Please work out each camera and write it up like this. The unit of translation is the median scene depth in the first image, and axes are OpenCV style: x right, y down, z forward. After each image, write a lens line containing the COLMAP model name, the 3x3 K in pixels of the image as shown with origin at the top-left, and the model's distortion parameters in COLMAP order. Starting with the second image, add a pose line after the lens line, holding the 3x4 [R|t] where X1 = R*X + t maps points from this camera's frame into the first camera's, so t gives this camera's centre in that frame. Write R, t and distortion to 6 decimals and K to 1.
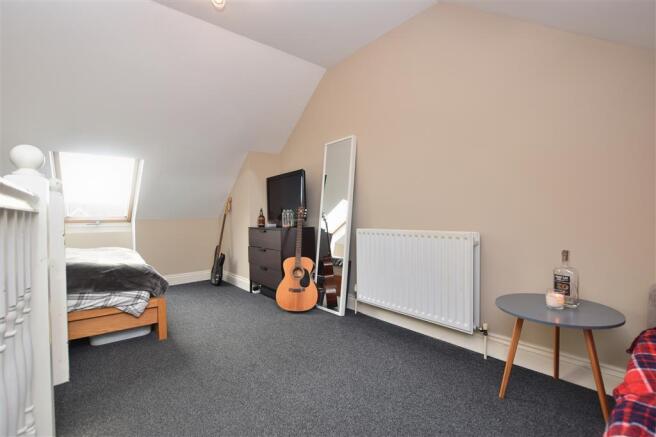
lens RADIAL K [[297.3, 0, 327.5], [0, 297.3, 218.9], [0, 0, 1]] dist [-0.017236, 0.001488]
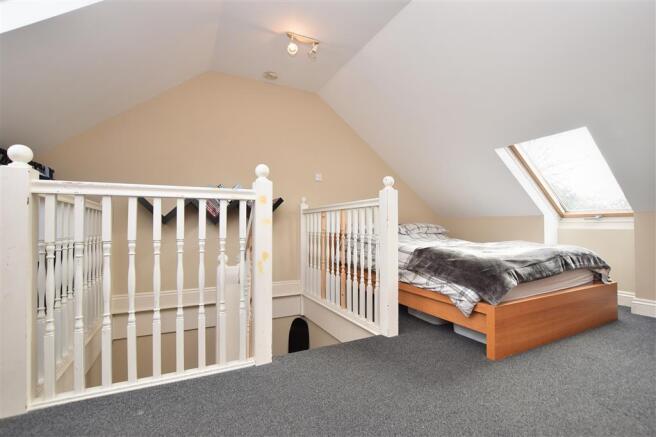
lens RADIAL K [[297.3, 0, 326.8], [0, 297.3, 220.2], [0, 0, 1]] dist [-0.017236, 0.001488]
pose [[-0.231518, -0.007952, -0.972798, 0.318562], [-0.003547, 0.999967, -0.007330, 0.052863], [0.972824, 0.001753, -0.231539, 0.813691]]
